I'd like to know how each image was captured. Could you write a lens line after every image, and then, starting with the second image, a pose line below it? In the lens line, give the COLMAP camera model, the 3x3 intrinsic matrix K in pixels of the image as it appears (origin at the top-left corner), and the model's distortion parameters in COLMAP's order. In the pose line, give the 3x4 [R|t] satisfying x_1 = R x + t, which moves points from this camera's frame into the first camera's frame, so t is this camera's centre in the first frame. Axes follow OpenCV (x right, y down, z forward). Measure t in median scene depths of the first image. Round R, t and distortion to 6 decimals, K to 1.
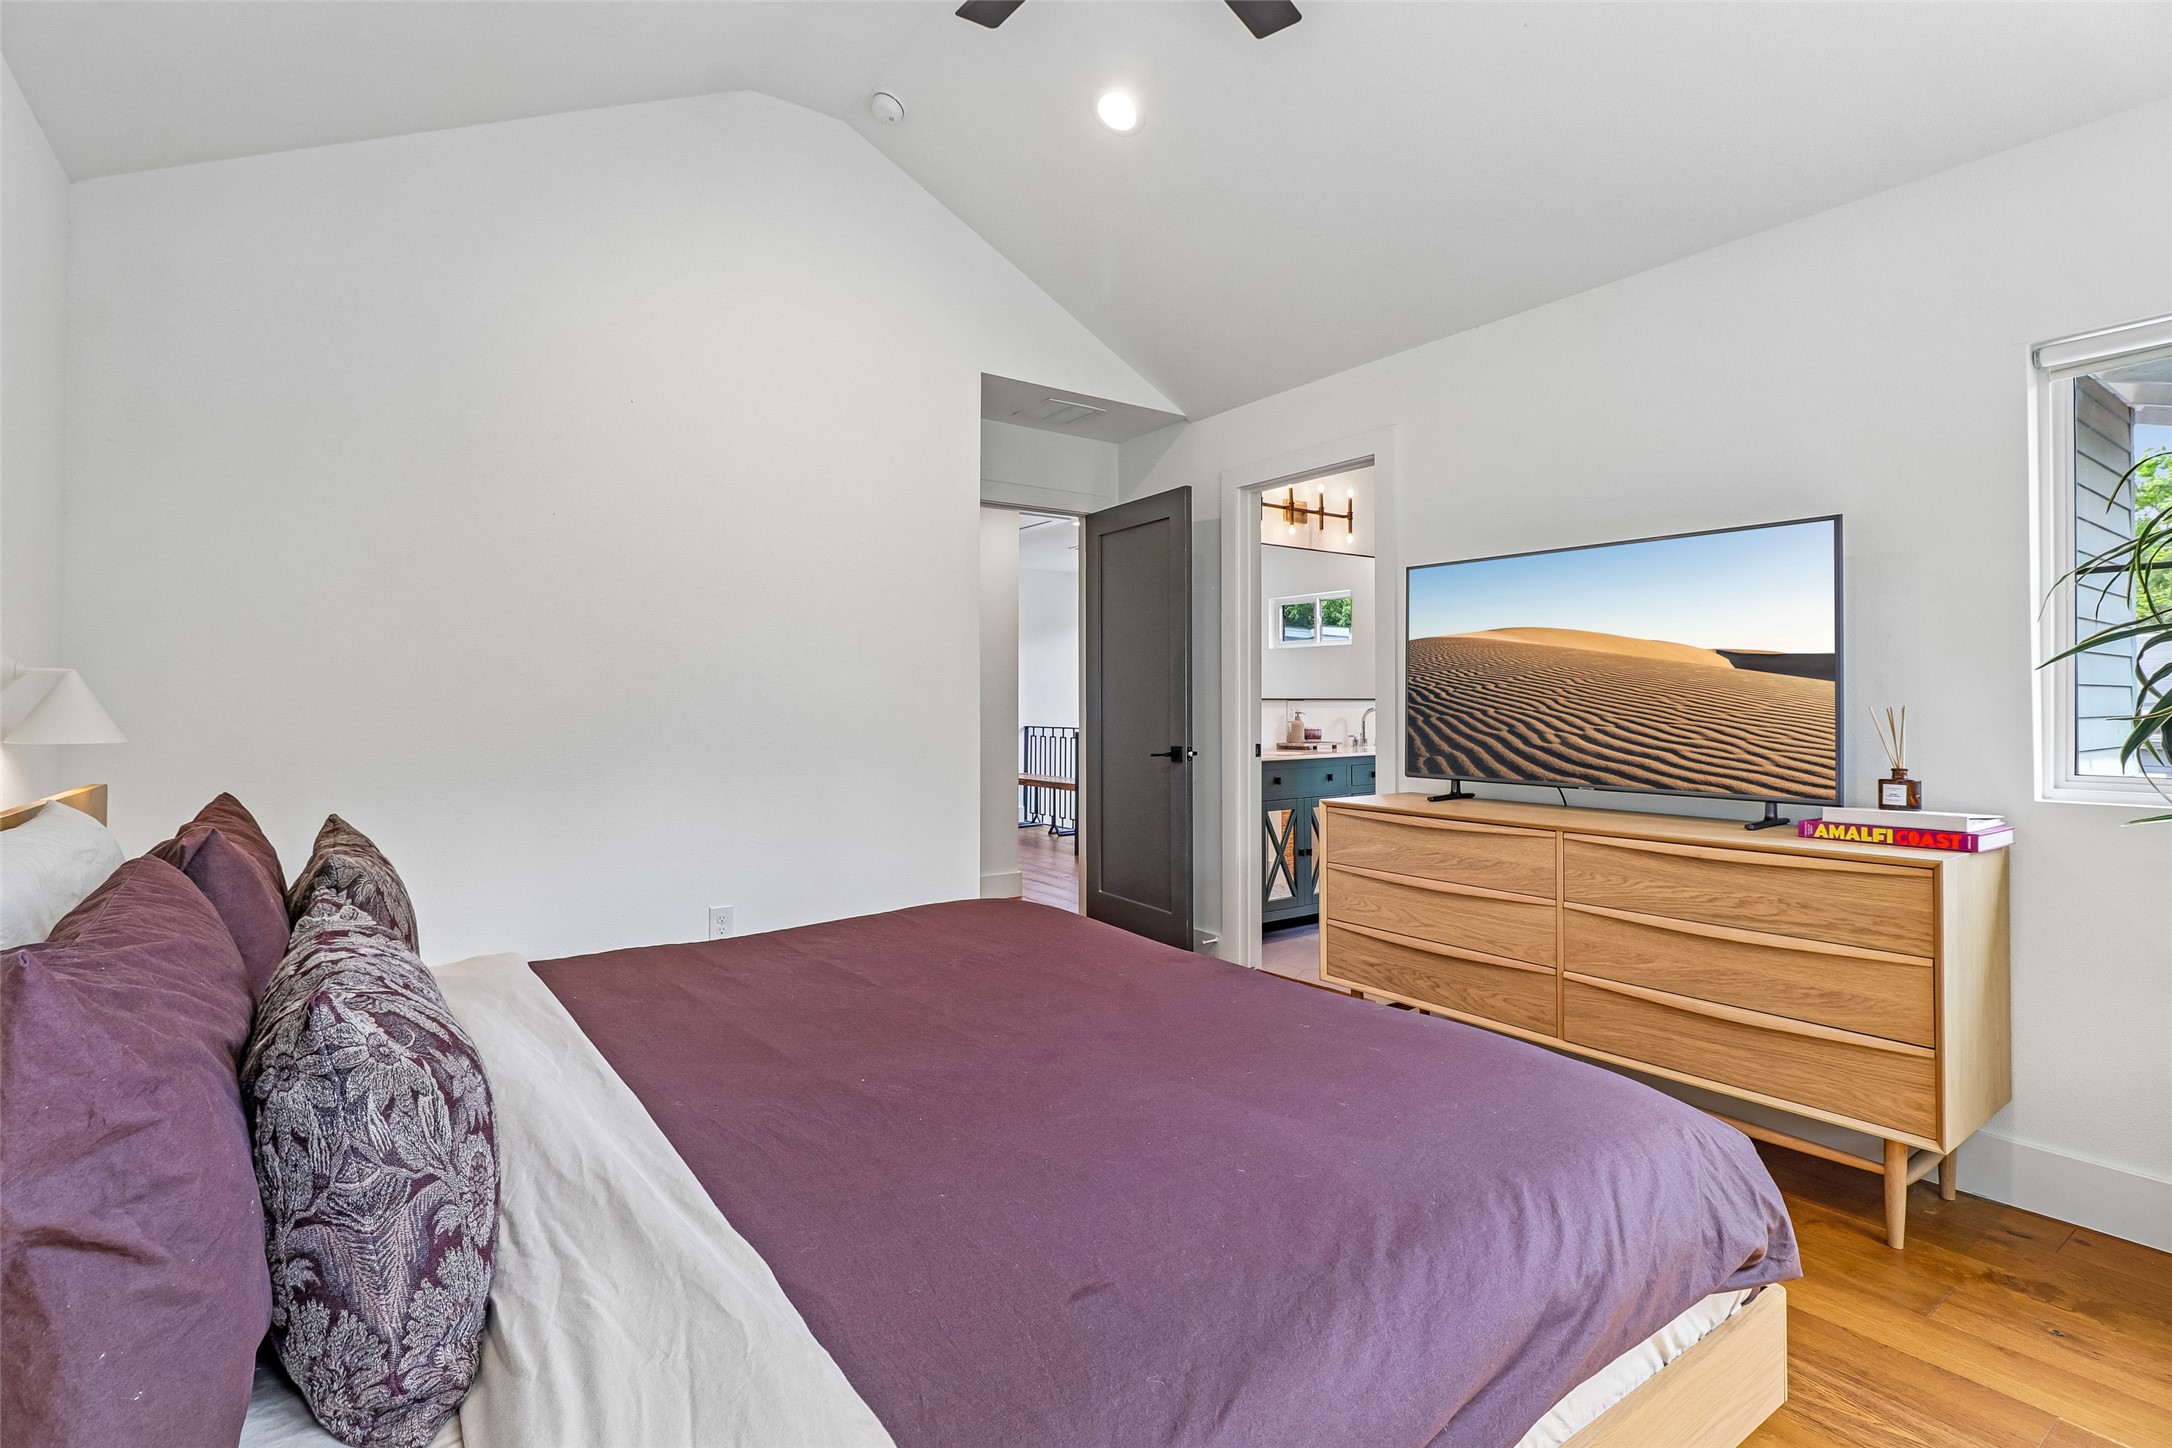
lens RADIAL K [[1035.2, 0, 1083.7], [0, 1035.2, 710.2], [0, 0, 1]] dist [0.001490, -0.000139]
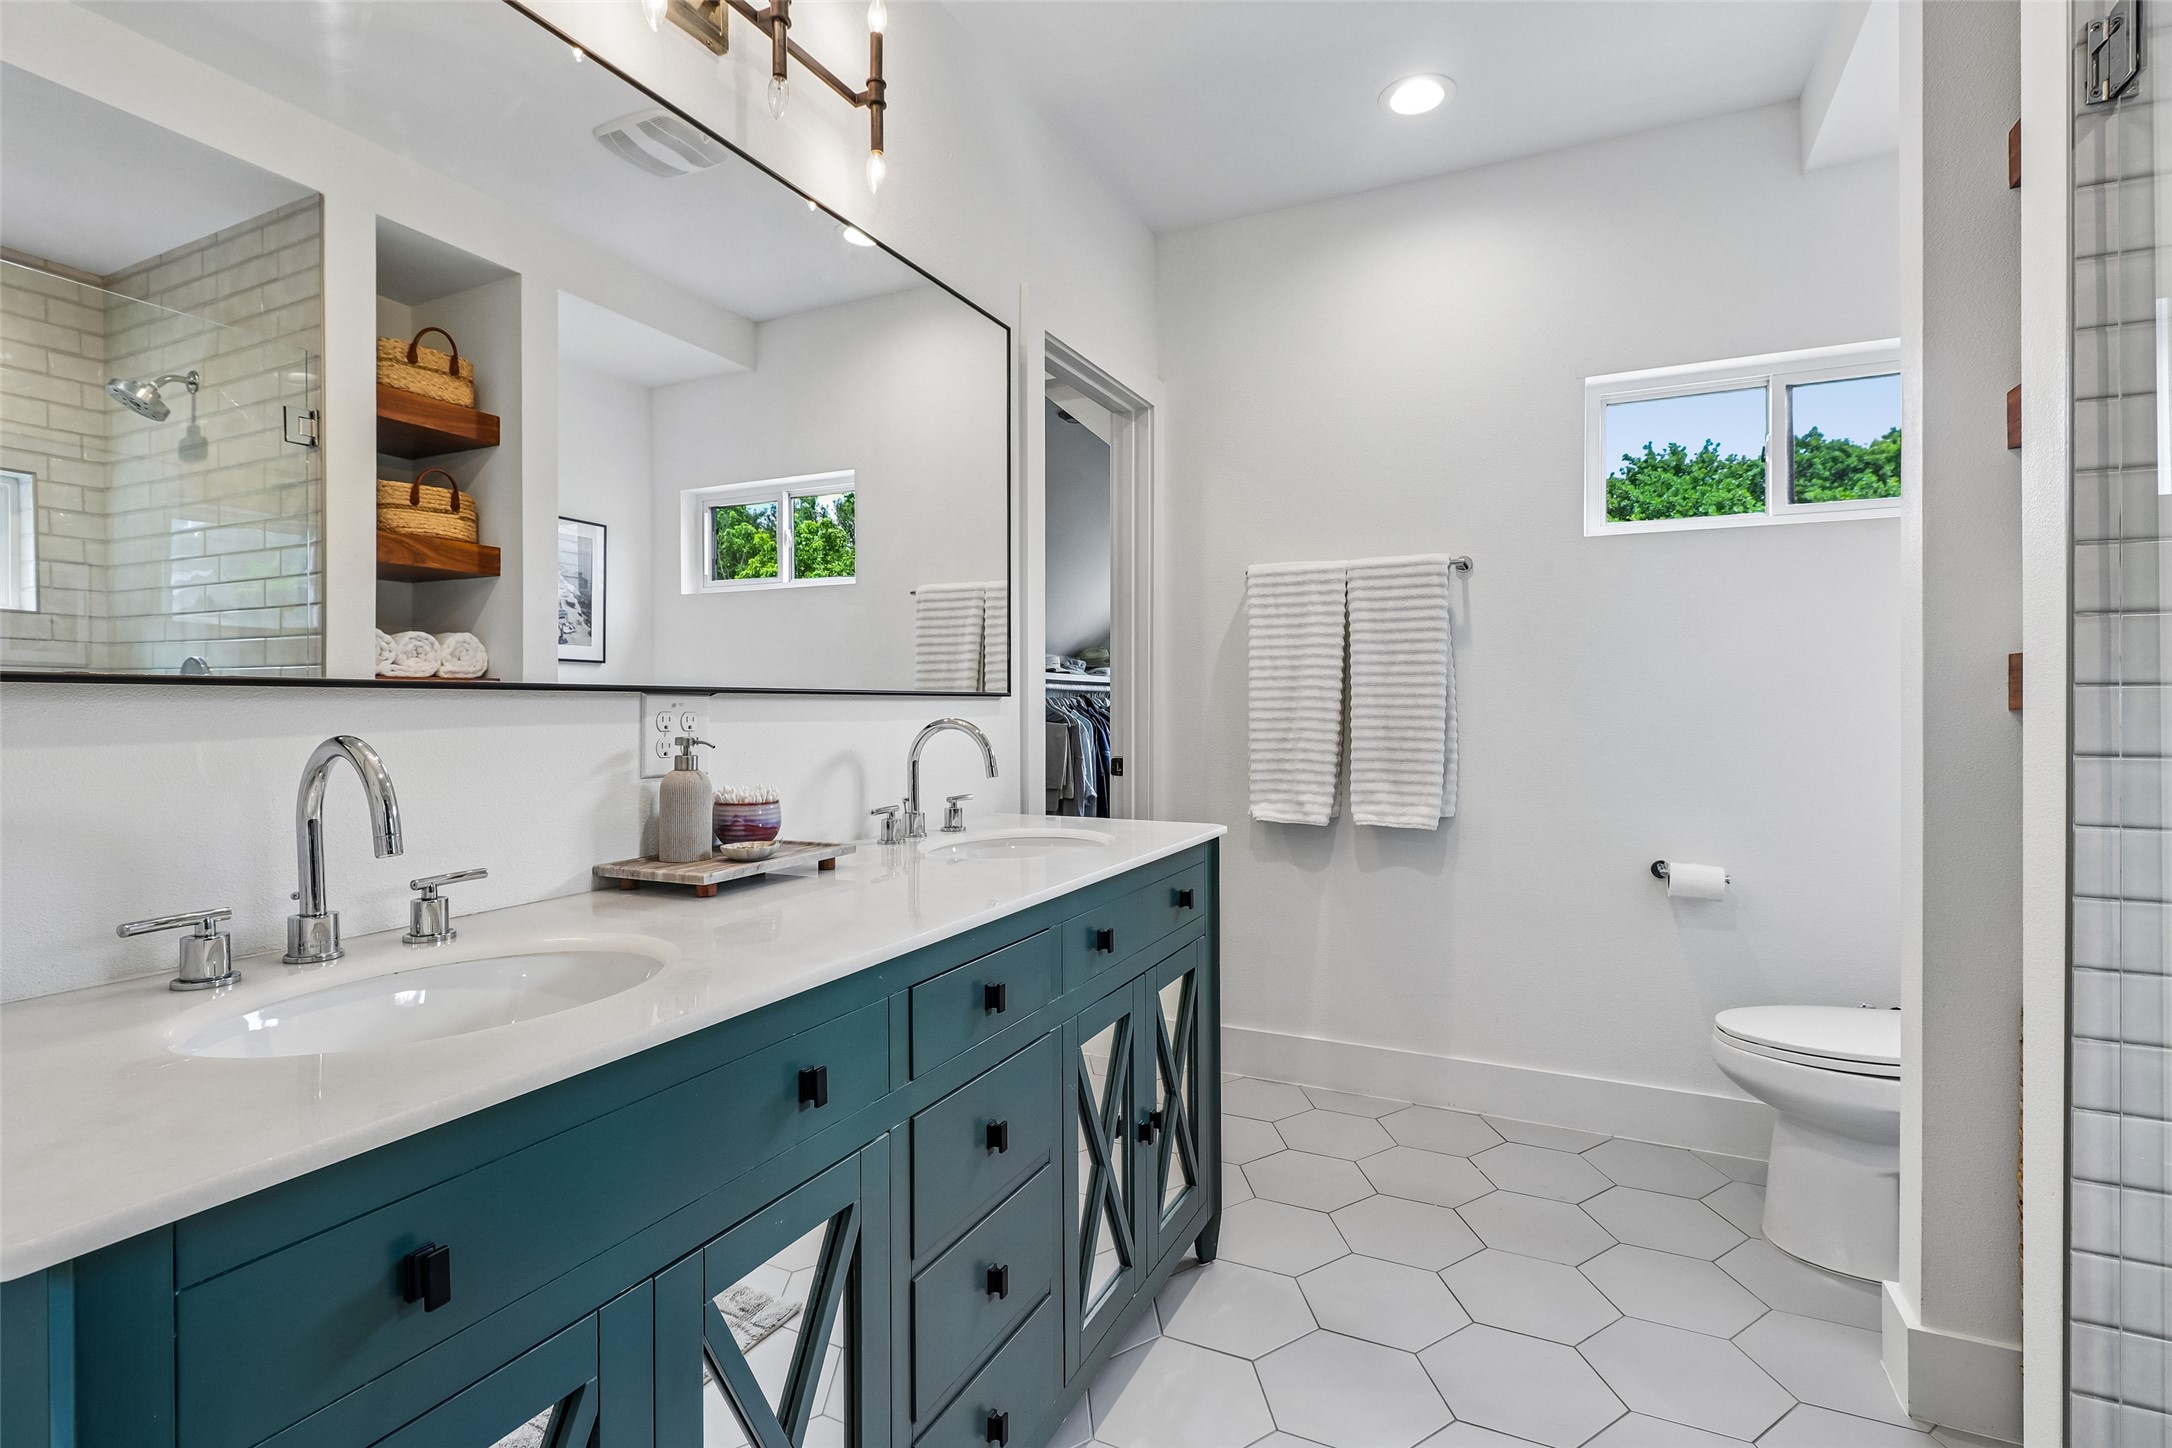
lens RADIAL K [[1035.2, 0, 1087.2], [0, 1035.2, 716.0], [0, 0, 1]] dist [0.001490, -0.000139]
pose [[0.885407, -0.000857, 0.464816, 0.170579], [0.001877, 0.999997, -0.001732, -0.003288], [-0.464813, 0.002406, 0.885406, 0.702880]]
